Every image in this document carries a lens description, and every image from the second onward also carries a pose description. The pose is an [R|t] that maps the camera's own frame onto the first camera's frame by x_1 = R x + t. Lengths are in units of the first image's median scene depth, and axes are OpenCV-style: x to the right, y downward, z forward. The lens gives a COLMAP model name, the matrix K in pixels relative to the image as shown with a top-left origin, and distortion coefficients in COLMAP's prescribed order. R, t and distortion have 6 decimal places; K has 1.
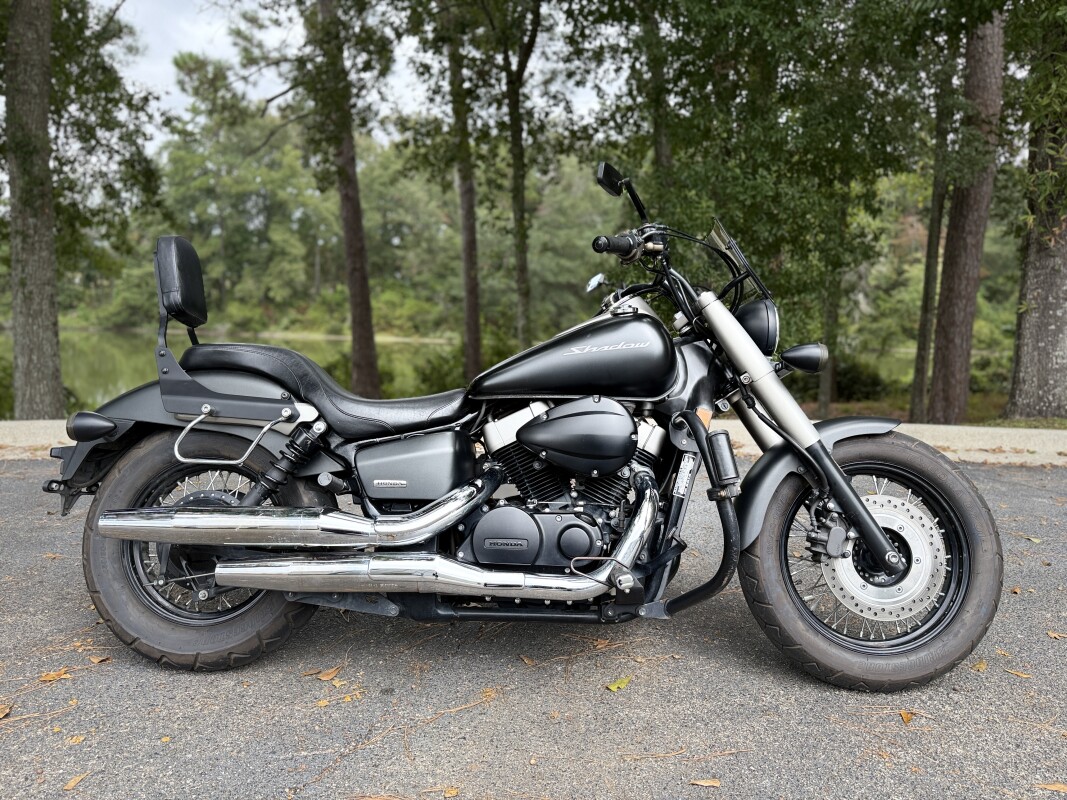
lens RADIAL K [[759.3, 0, 536.1], [0, 759.3, 378.8], [0, 0, 1]] dist [0.085441, -0.097198]
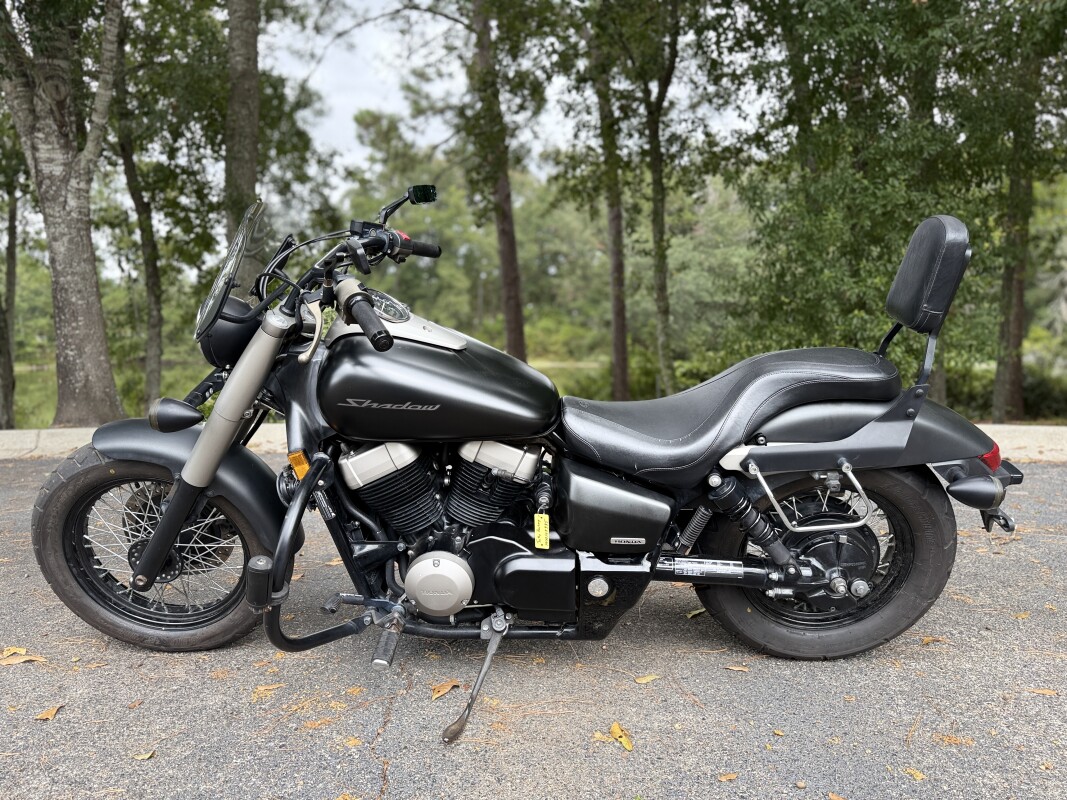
lens RADIAL K [[759.3, 0, 536.1], [0, 759.3, 378.8], [0, 0, 1]] dist [0.085441, -0.097198]
pose [[0.978892, -0.015702, -0.203776, 0.013518], [0.008974, 0.999385, -0.033896, 0.007614], [0.204183, 0.031351, 0.978431, -0.029936]]
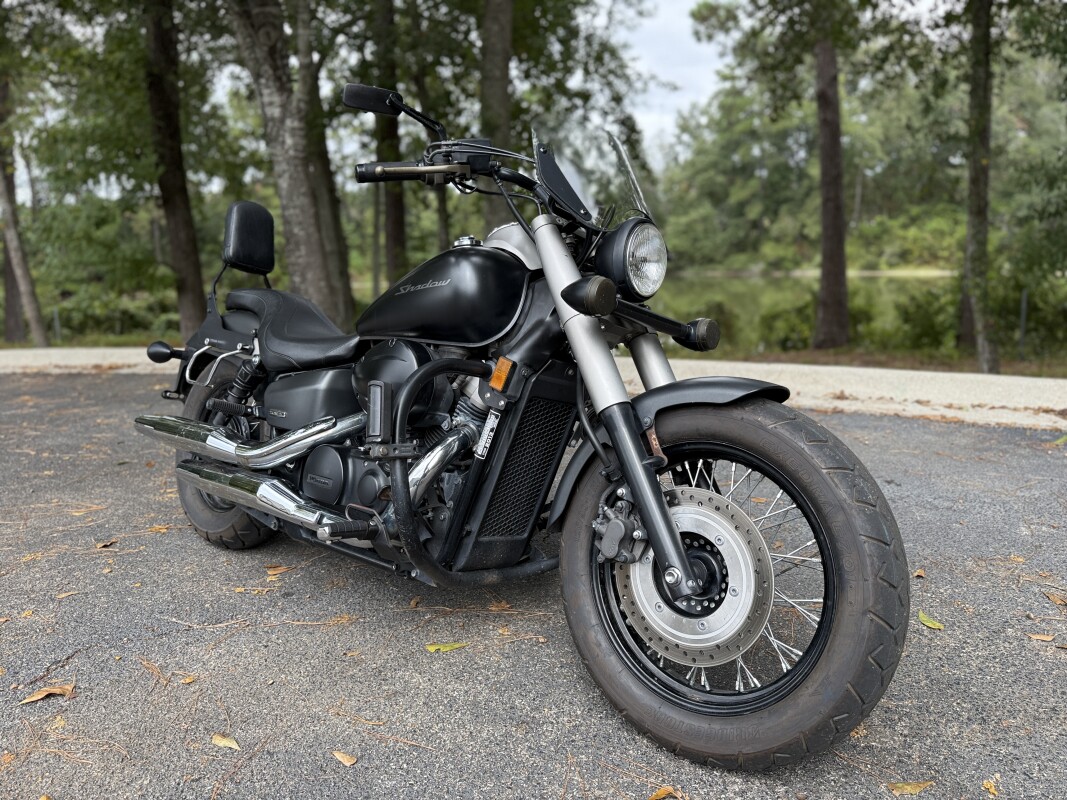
lens RADIAL K [[759.3, 0, 536.1], [0, 759.3, 378.8], [0, 0, 1]] dist [0.085441, -0.097198]
pose [[0.782175, 0.059237, -0.620237, 0.085687], [-0.009683, 0.996506, 0.082961, -0.000854], [0.622984, -0.058884, 0.780015, 0.040589]]
